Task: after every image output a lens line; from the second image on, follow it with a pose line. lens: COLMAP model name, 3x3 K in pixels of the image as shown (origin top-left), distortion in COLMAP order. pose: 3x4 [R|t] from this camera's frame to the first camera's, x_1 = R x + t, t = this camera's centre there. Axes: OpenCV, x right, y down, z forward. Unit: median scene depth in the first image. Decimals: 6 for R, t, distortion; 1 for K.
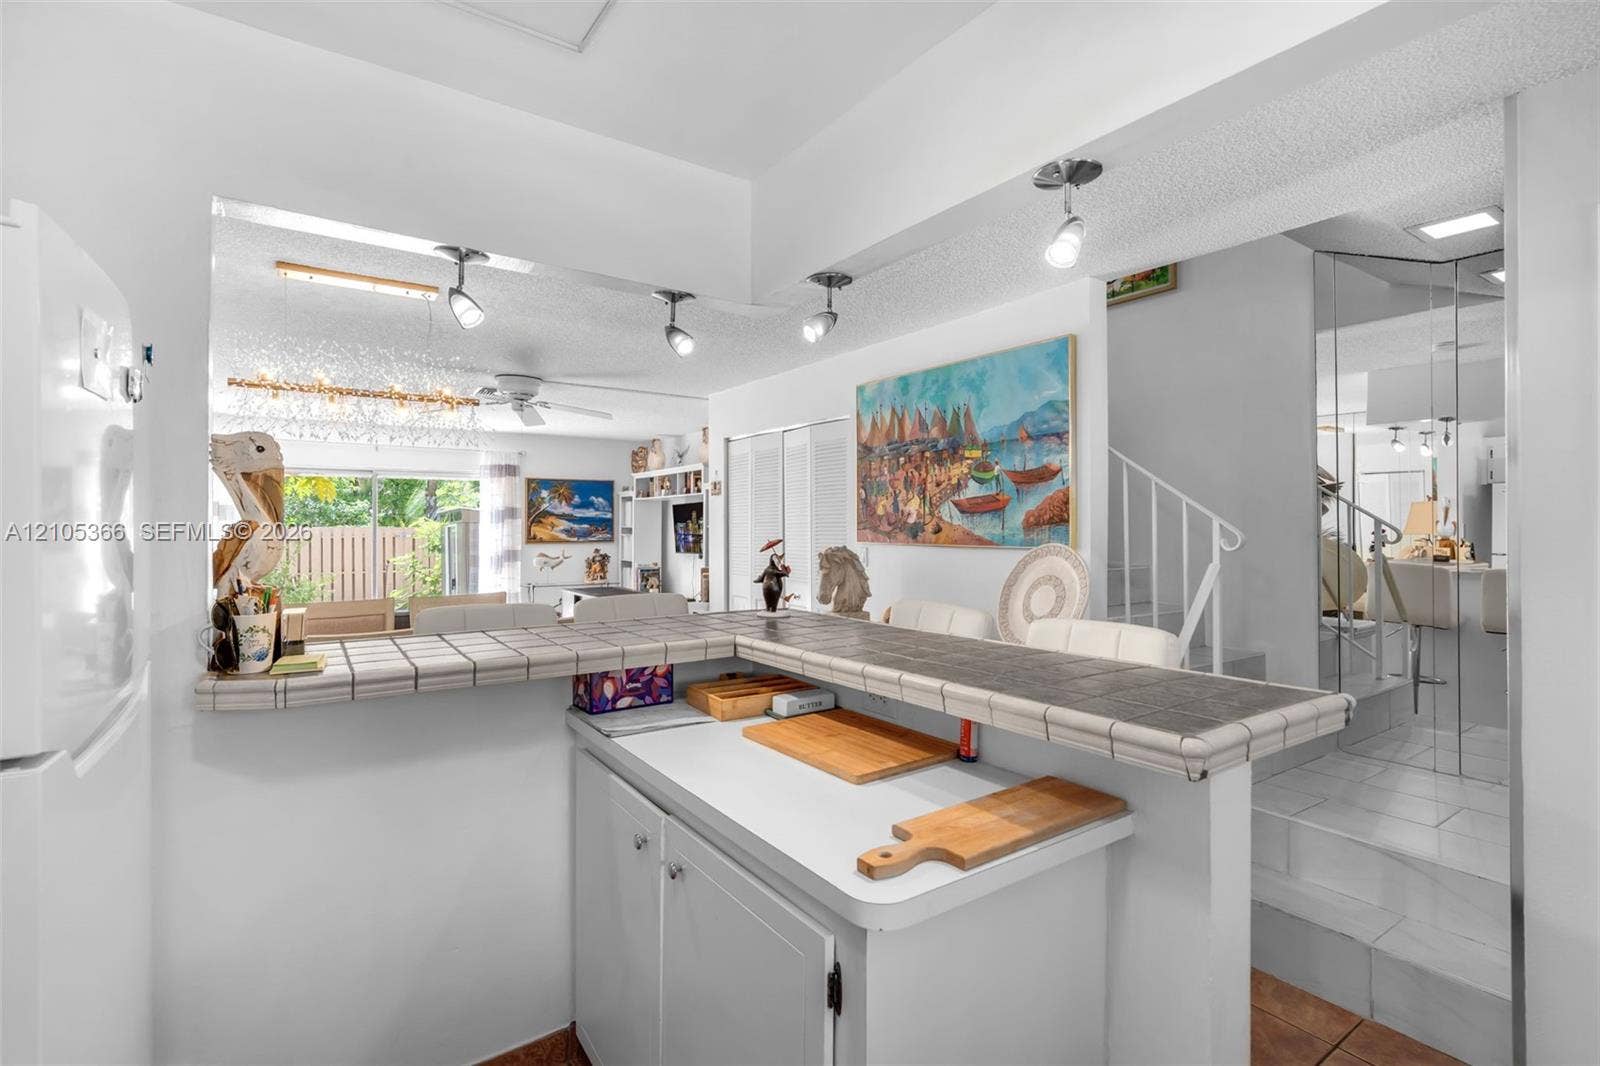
lens RADIAL K [[749.4, 0, 800.0], [0, 749.4, 527.8], [0, 0, 1]] dist [0.001368, 0.003313]
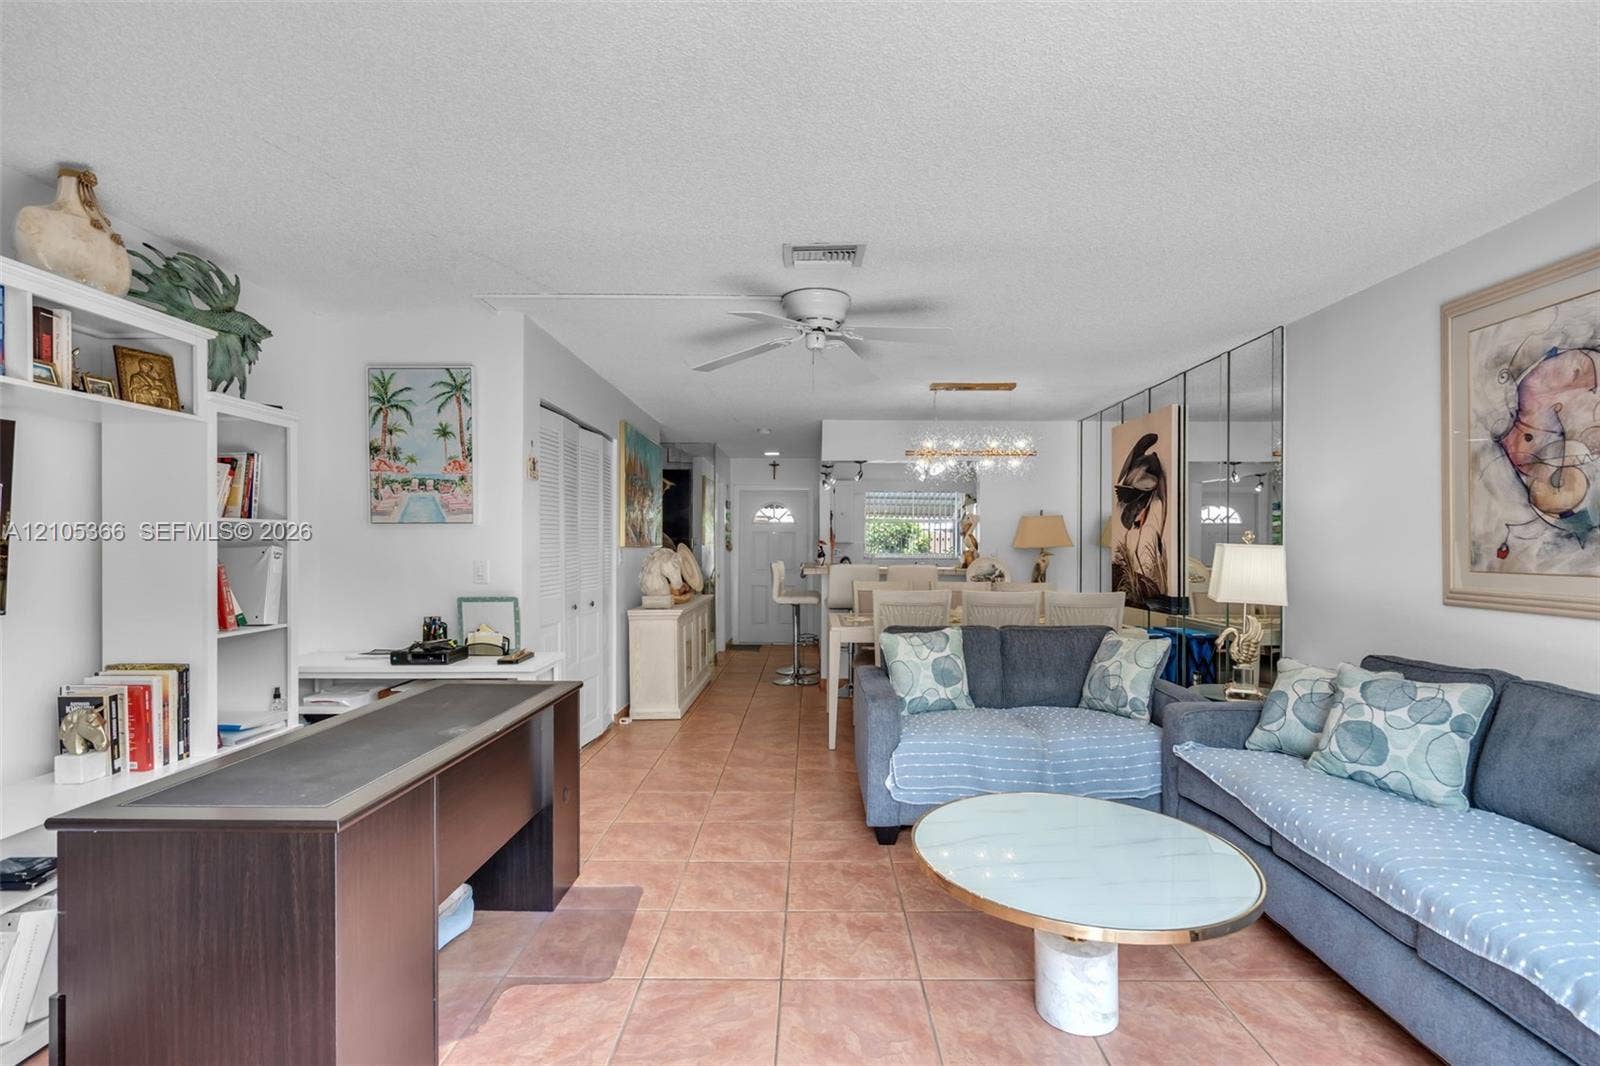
lens RADIAL K [[749.4, 0, 808.7], [0, 749.4, 544.3], [0, 0, 1]] dist [0.001368, 0.003313]
pose [[-0.819012, 0.000825, 0.573776, -0.991447], [0.001302, 0.999999, 0.000421, 0.018301], [-0.573775, 0.001092, -0.819012, 2.044661]]
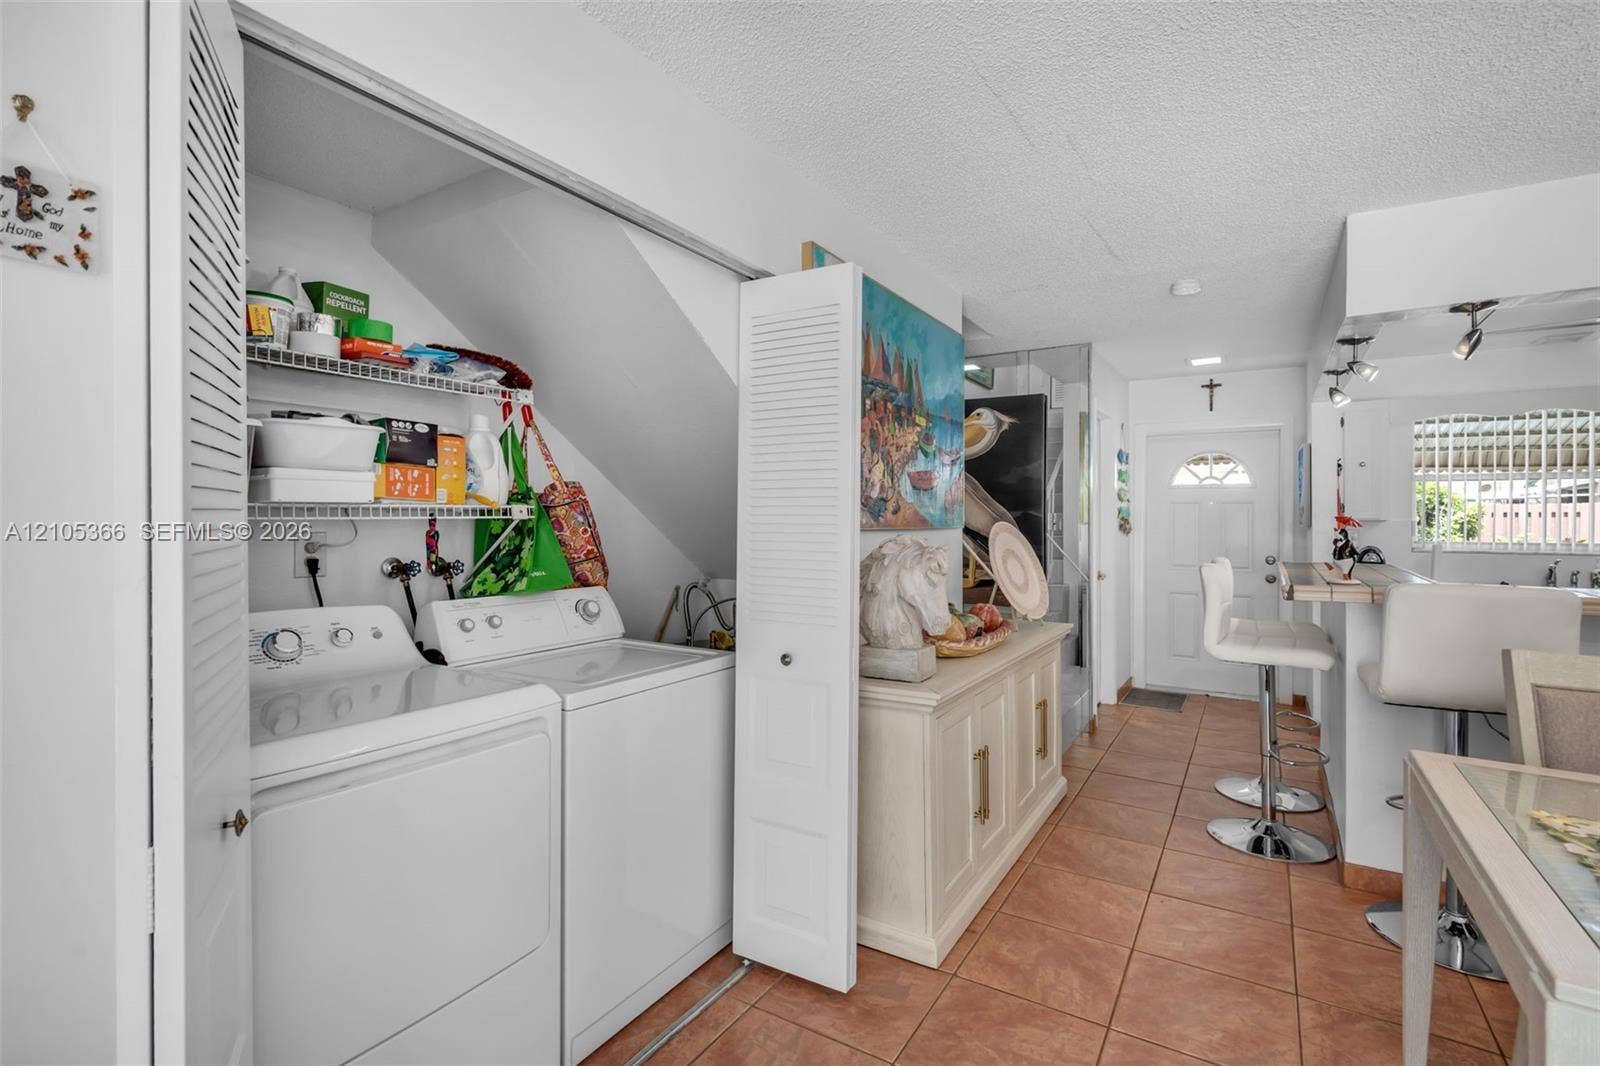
lens RADIAL K [[749.4, 0, 805.7], [0, 749.4, 517.1], [0, 0, 1]] dist [0.001368, 0.003313]
pose [[-0.402220, 0.004862, 0.915530, -0.464119], [0.000128, 0.999986, -0.005254, 0.014846], [-0.915543, -0.001996, -0.402215, 1.350143]]
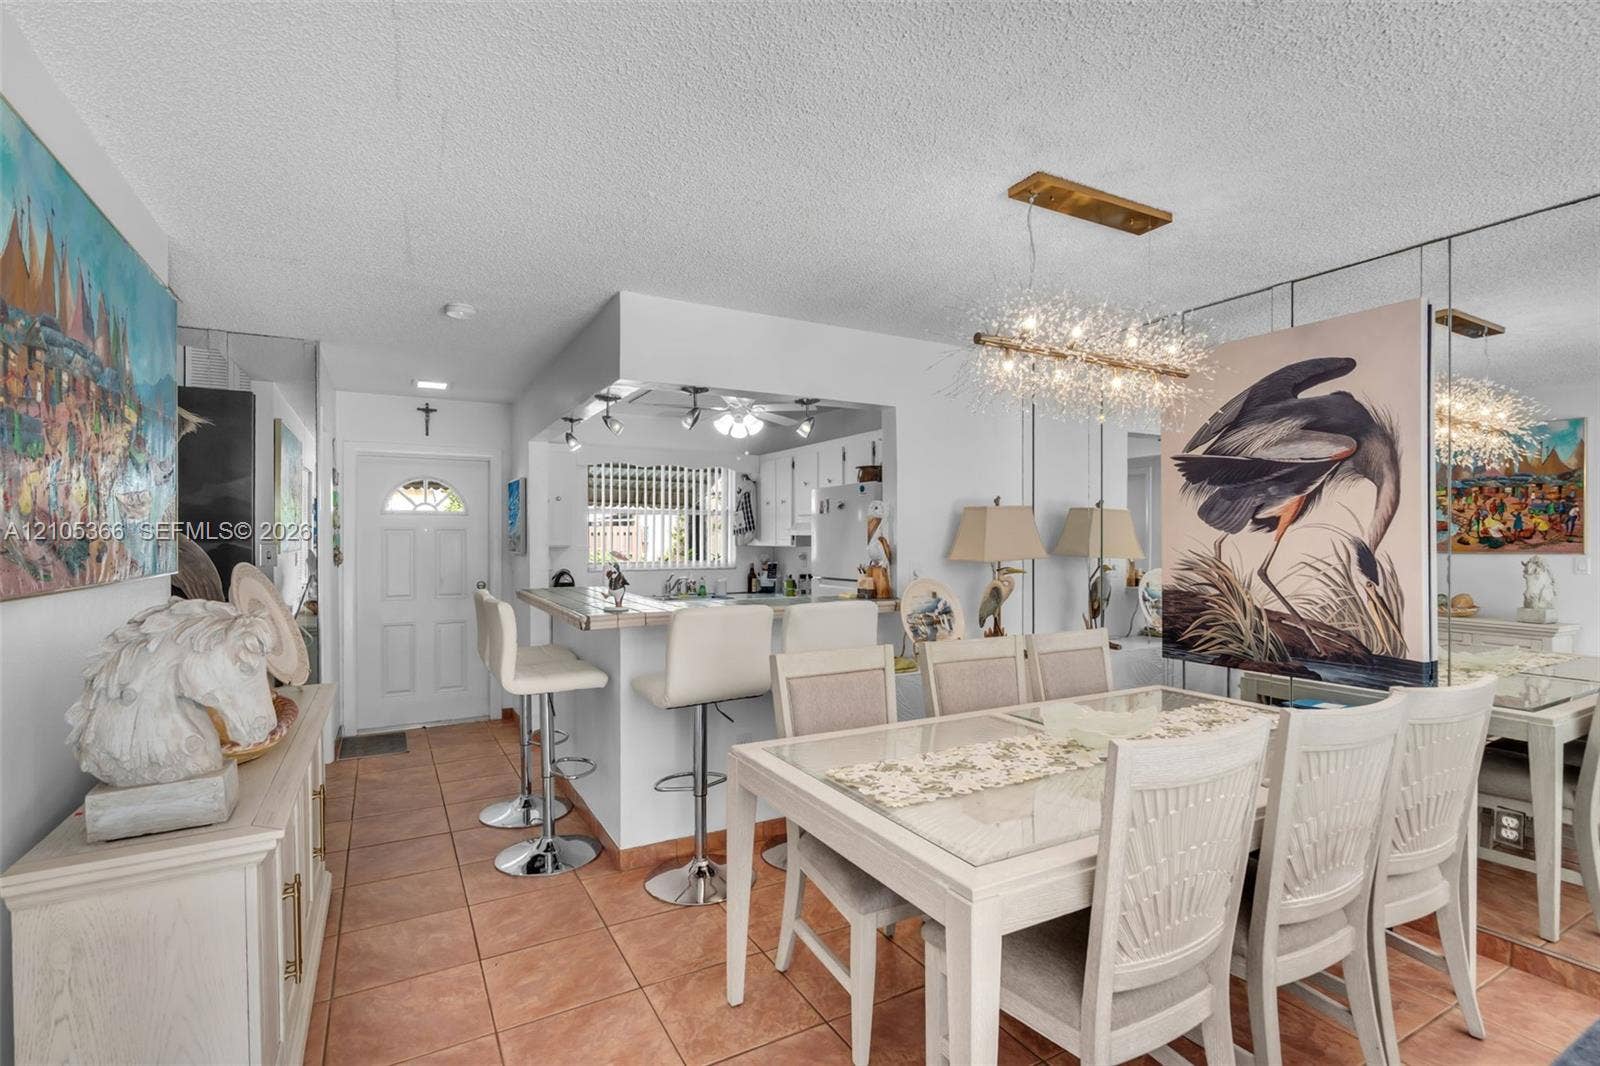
lens RADIAL K [[749.4, 0, 808.5], [0, 749.4, 542.0], [0, 0, 1]] dist [0.001368, 0.003313]
pose [[-0.995196, 0.003797, 0.097830, -0.302962], [0.004539, 0.999963, 0.007365, -0.005457], [-0.097799, 0.007774, -0.995176, 1.390903]]
